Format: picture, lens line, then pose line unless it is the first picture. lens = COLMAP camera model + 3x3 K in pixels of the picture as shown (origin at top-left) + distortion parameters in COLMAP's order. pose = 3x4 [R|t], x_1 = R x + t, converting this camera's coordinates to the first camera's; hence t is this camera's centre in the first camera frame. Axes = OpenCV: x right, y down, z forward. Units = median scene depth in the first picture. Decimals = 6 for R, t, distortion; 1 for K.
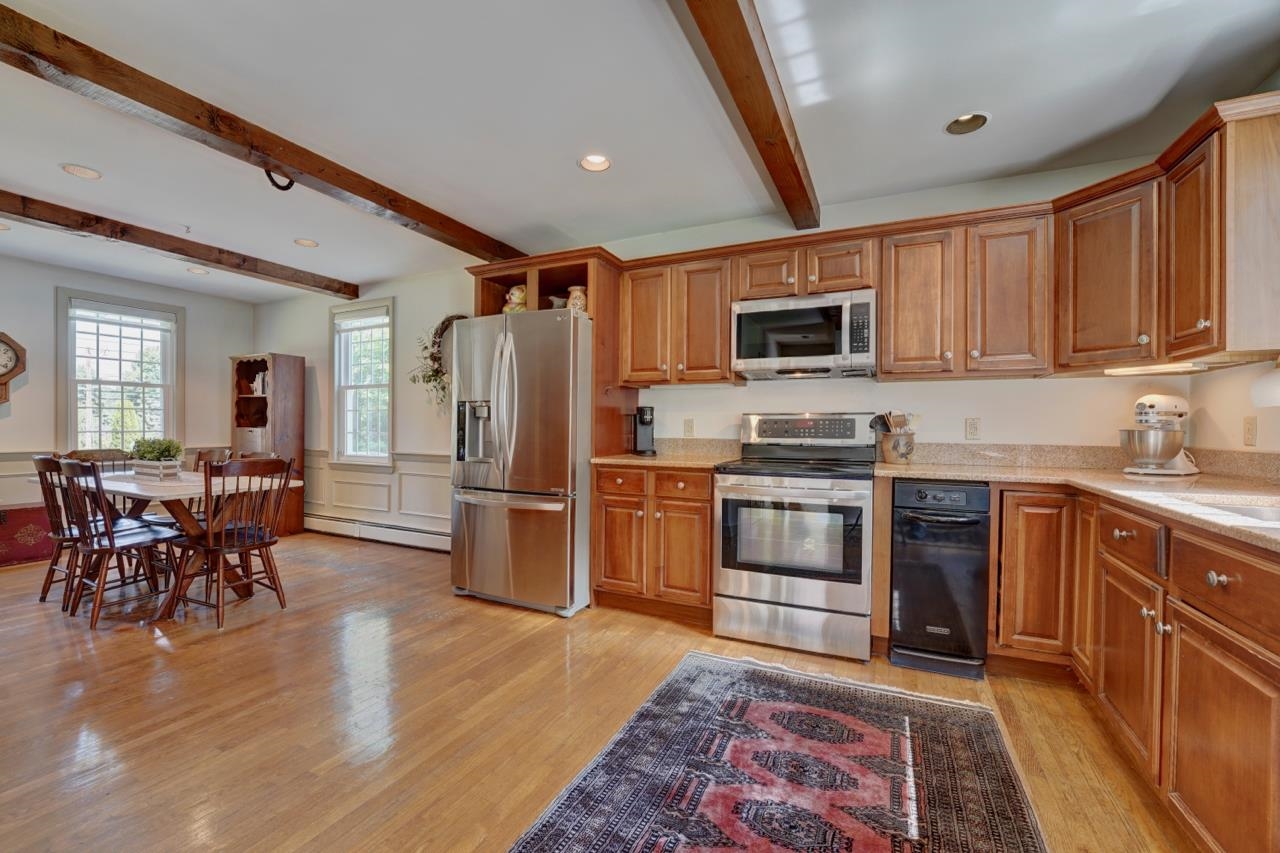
lens RADIAL K [[523.4, 0, 641.5], [0, 523.4, 430.8], [0, 0, 1]] dist [-0.001109, -0.000125]
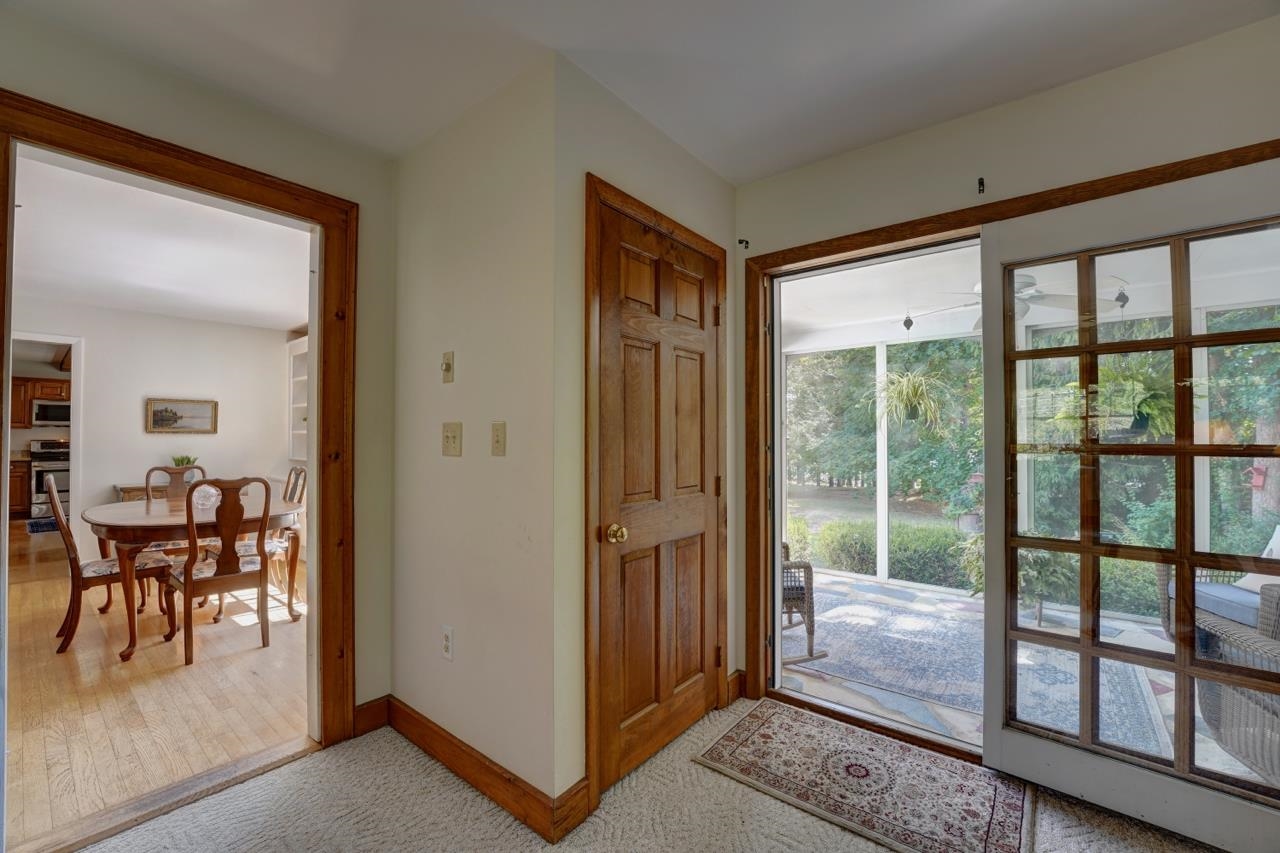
lens RADIAL K [[523.4, 0, 641.5], [0, 523.4, 430.8], [0, 0, 1]] dist [-0.001109, -0.000125]
pose [[0.226618, 0.006208, 0.973964, -1.072987], [0.008240, 0.999932, -0.008291, -0.021648], [-0.973949, 0.009904, 0.226551, -1.647481]]
